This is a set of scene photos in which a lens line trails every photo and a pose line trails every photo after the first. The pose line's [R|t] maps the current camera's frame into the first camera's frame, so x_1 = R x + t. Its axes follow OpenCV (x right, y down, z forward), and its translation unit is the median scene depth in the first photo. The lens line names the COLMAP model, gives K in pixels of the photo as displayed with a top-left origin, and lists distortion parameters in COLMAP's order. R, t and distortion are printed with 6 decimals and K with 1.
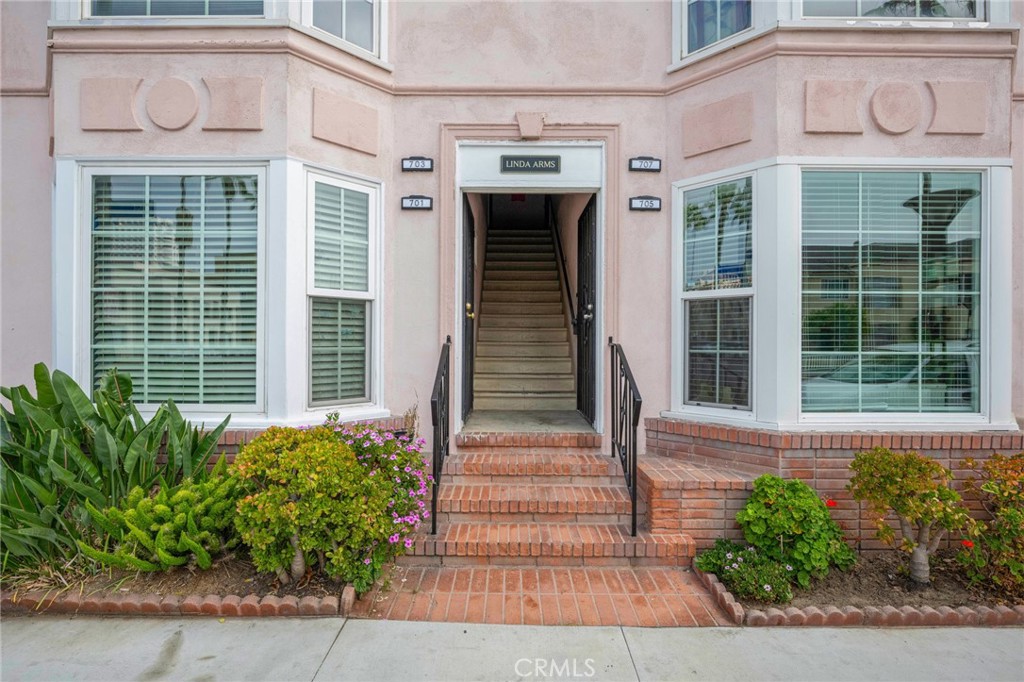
lens RADIAL K [[487.1, 0, 512.0], [0, 487.1, 341.0], [0, 0, 1]] dist [-0.000887, -0.000147]
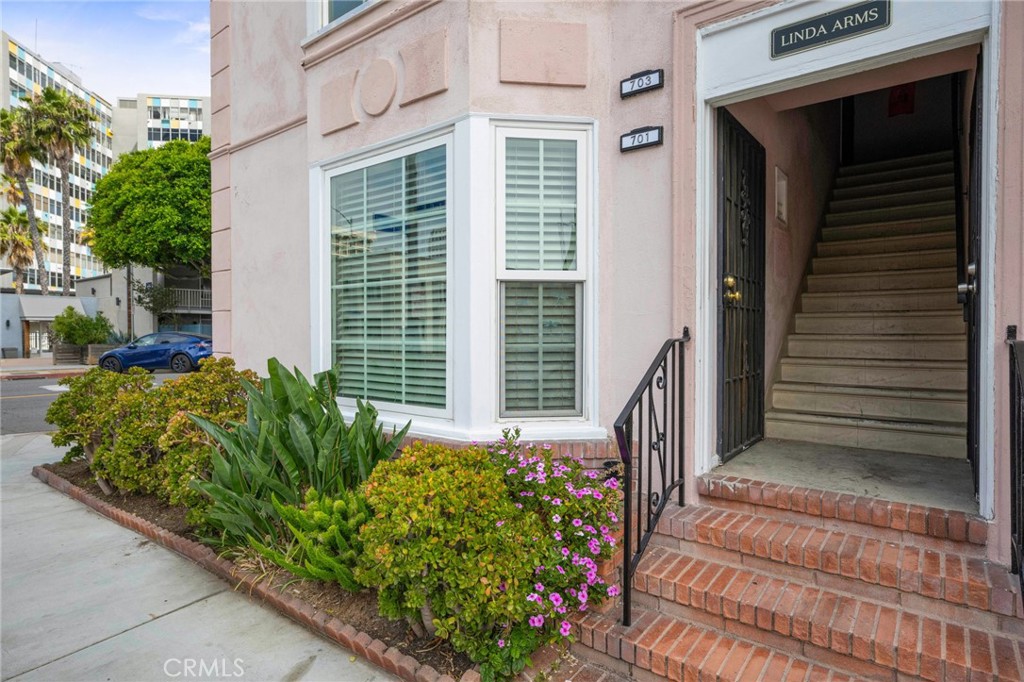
lens RADIAL K [[557.7, 0, 511.5], [0, 557.7, 338.4], [0, 0, 1]] dist [0.005450, 0.000646]
pose [[0.790028, 0.001040, -0.613070, 0.158663], [0.005337, 0.999949, 0.008574, -0.003801], [0.613048, -0.010046, 0.789982, 0.259161]]
